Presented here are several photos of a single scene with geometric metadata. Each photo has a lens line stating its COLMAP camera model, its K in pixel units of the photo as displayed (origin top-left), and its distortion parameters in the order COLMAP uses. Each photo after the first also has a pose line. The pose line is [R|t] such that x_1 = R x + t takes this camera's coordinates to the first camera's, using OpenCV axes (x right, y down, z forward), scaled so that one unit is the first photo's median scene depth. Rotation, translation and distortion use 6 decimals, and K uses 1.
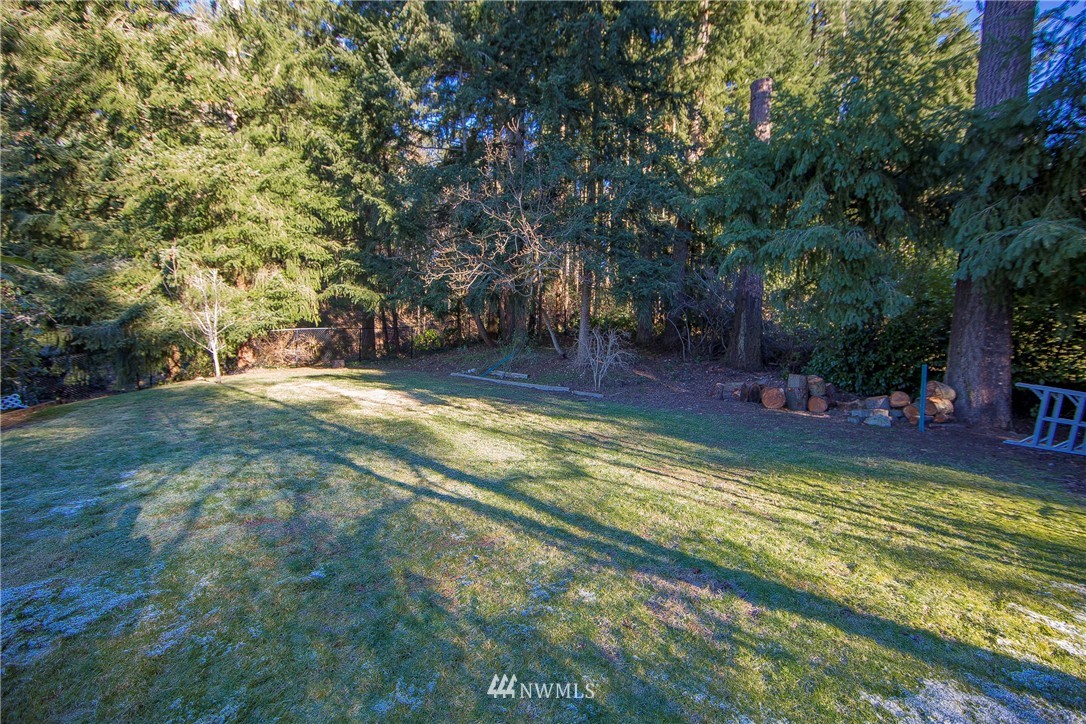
lens RADIAL K [[432.6, 0, 543.0], [0, 432.6, 362.0], [0, 0, 1]] dist [0.001131, 0.000079]
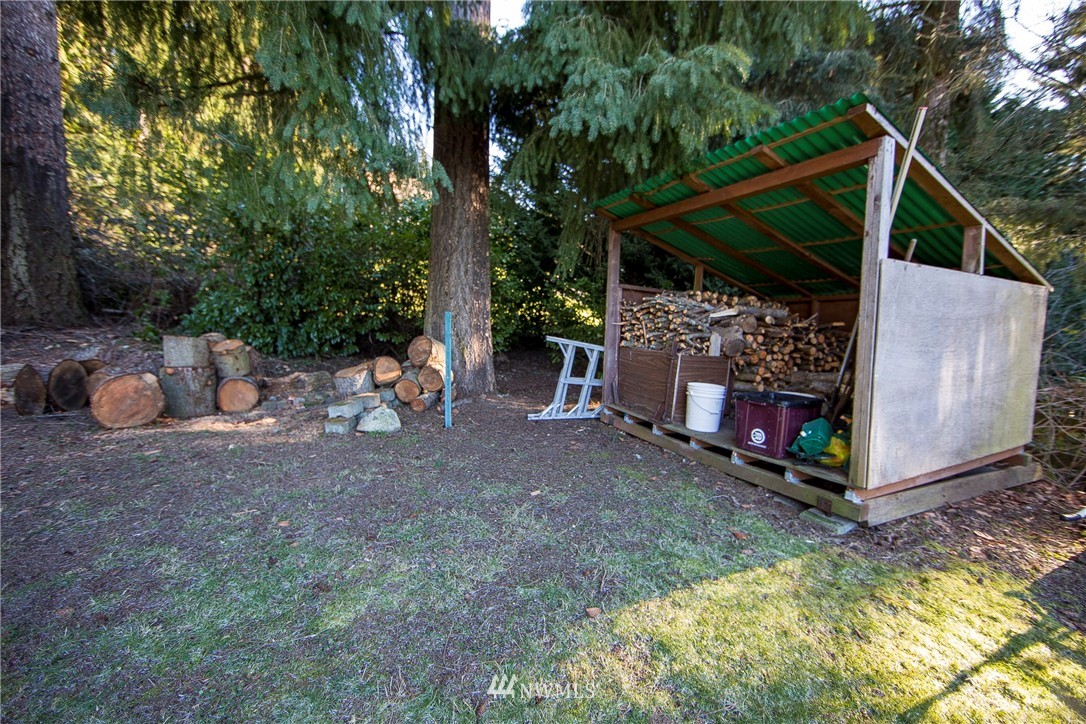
lens RADIAL K [[432.6, 0, 543.0], [0, 432.6, 362.0], [0, 0, 1]] dist [0.001131, 0.000079]
pose [[0.298415, -0.125903, 0.946096, 0.273614], [0.006004, 0.991489, 0.130050, -0.000230], [-0.954417, -0.033128, 0.296631, 0.517187]]
